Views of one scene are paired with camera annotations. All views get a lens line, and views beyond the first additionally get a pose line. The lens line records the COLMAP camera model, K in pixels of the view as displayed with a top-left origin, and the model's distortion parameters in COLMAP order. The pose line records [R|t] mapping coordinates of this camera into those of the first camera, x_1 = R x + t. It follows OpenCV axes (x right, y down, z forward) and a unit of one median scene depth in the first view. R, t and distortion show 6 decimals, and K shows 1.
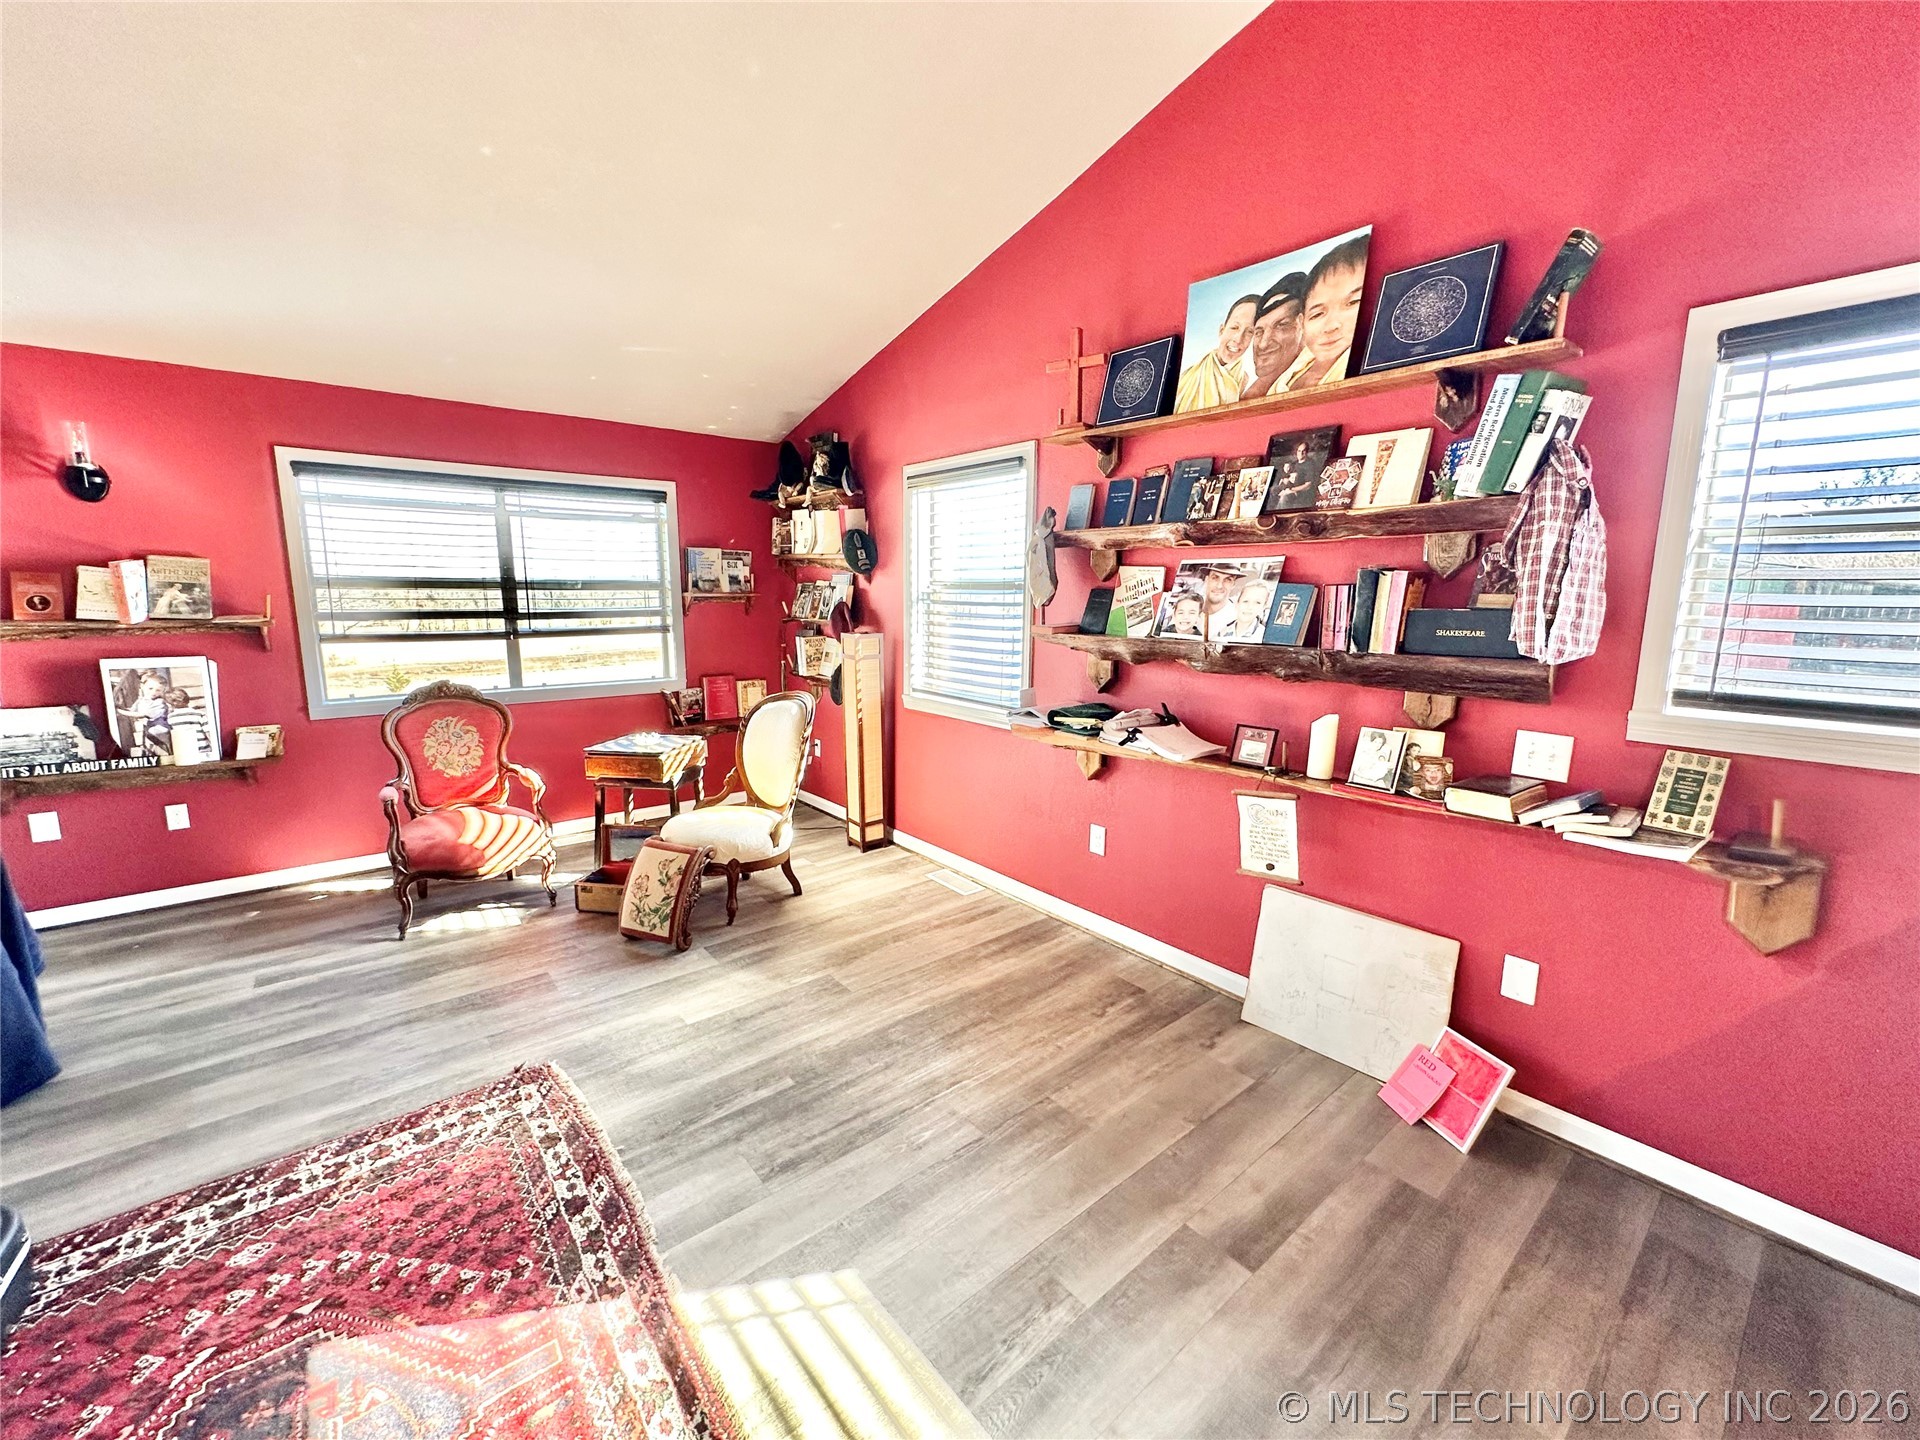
lens RADIAL K [[765.3, 0, 962.3], [0, 765.3, 715.7], [0, 0, 1]] dist [-0.005042, 0.001365]
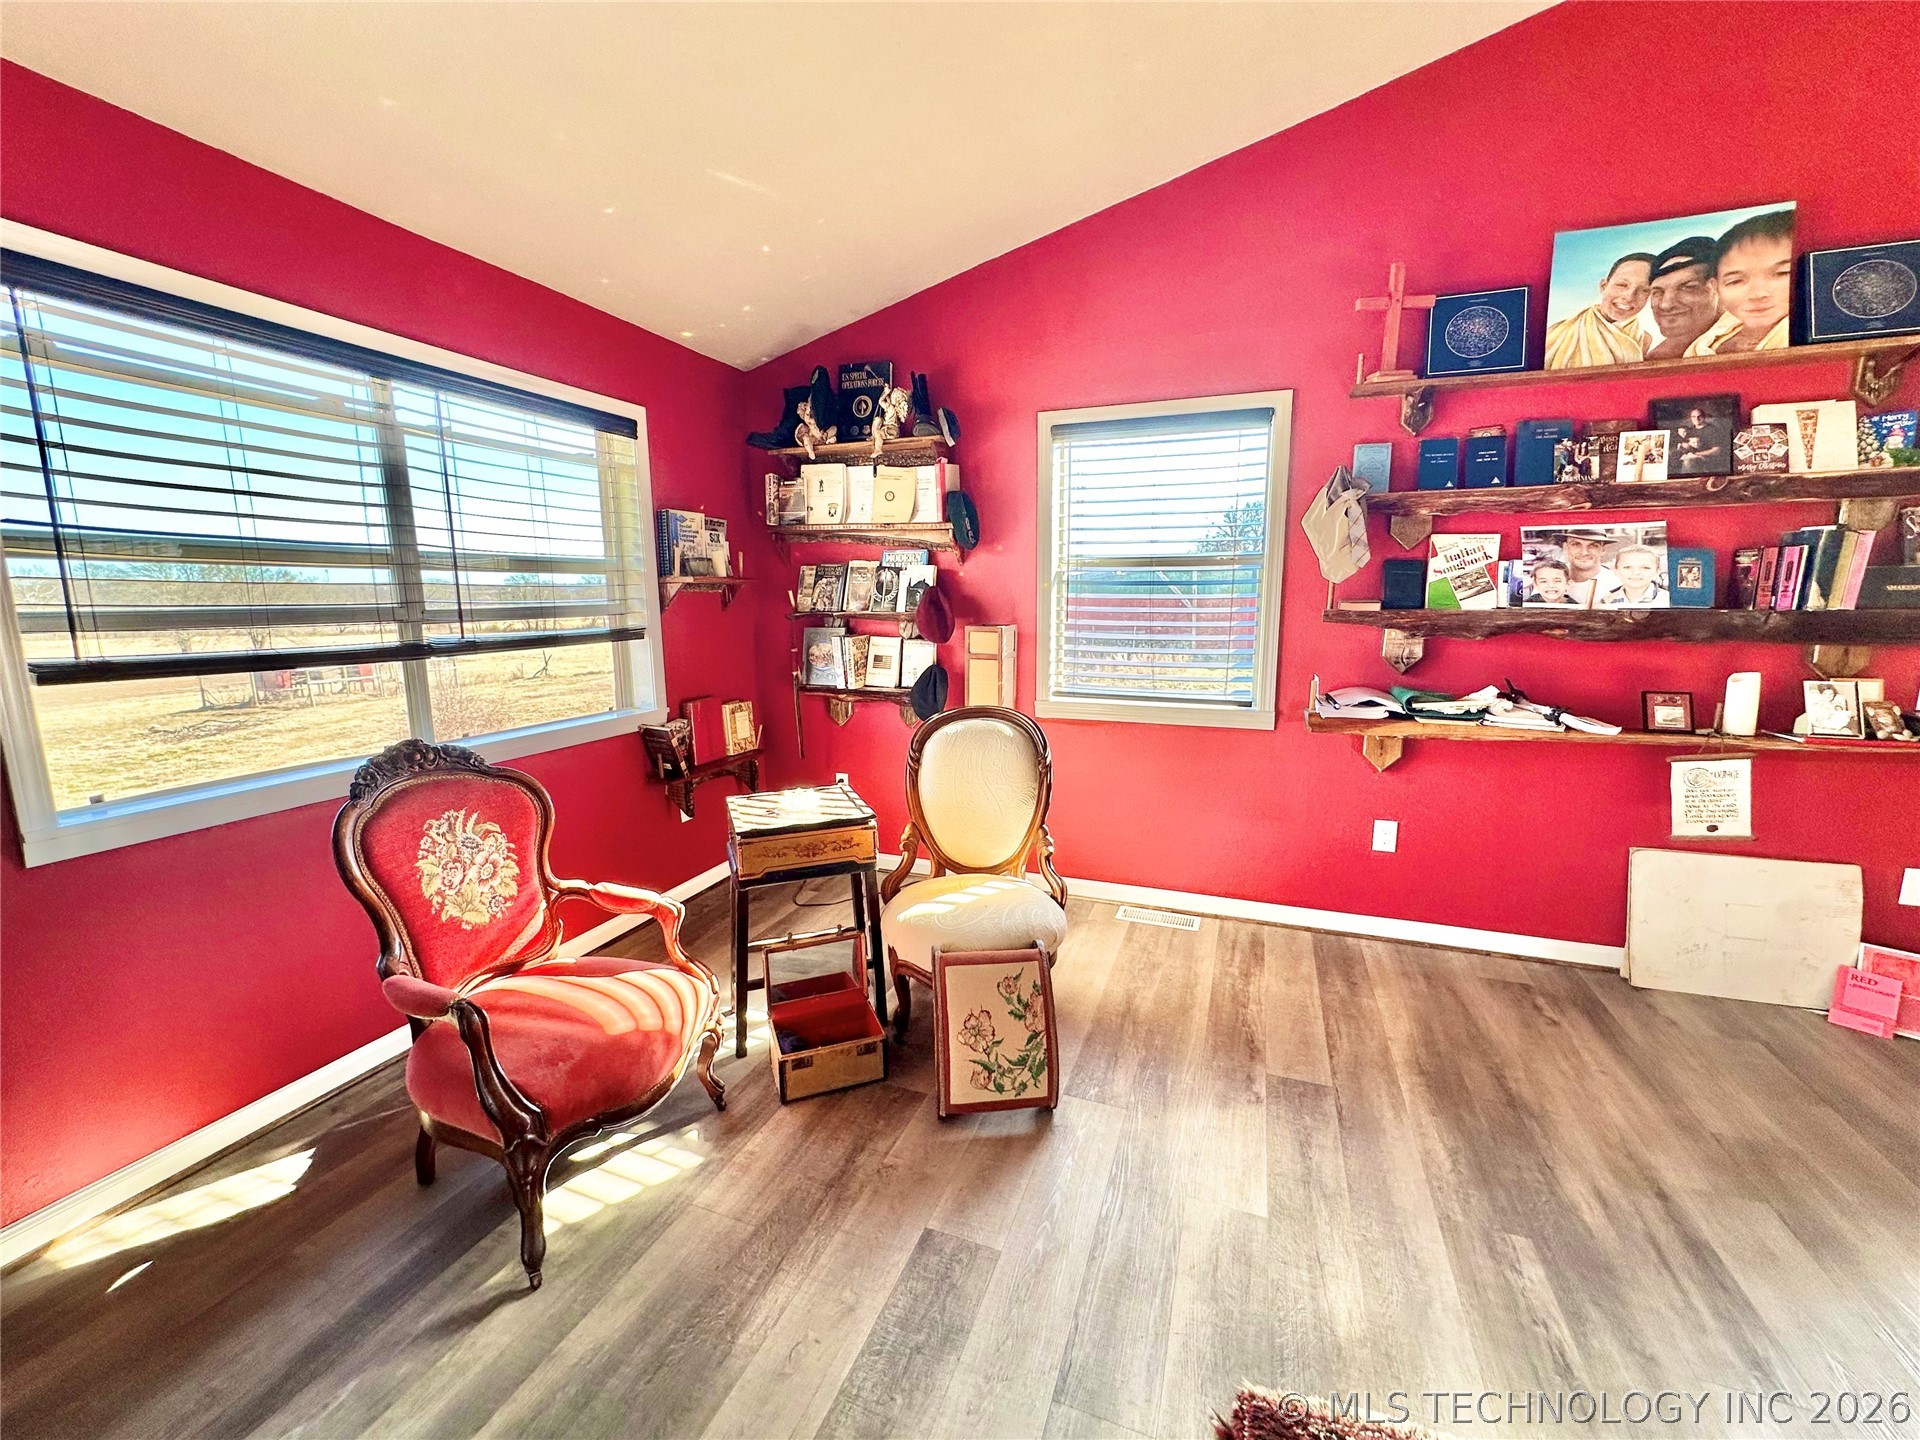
lens RADIAL K [[765.3, 0, 958.9], [0, 765.3, 715.5], [0, 0, 1]] dist [-0.005042, 0.001365]
pose [[0.871414, -0.088829, 0.482438, -0.798243], [0.091893, 0.995618, 0.017334, -0.050209], [-0.481864, 0.029227, 0.875759, 0.509732]]
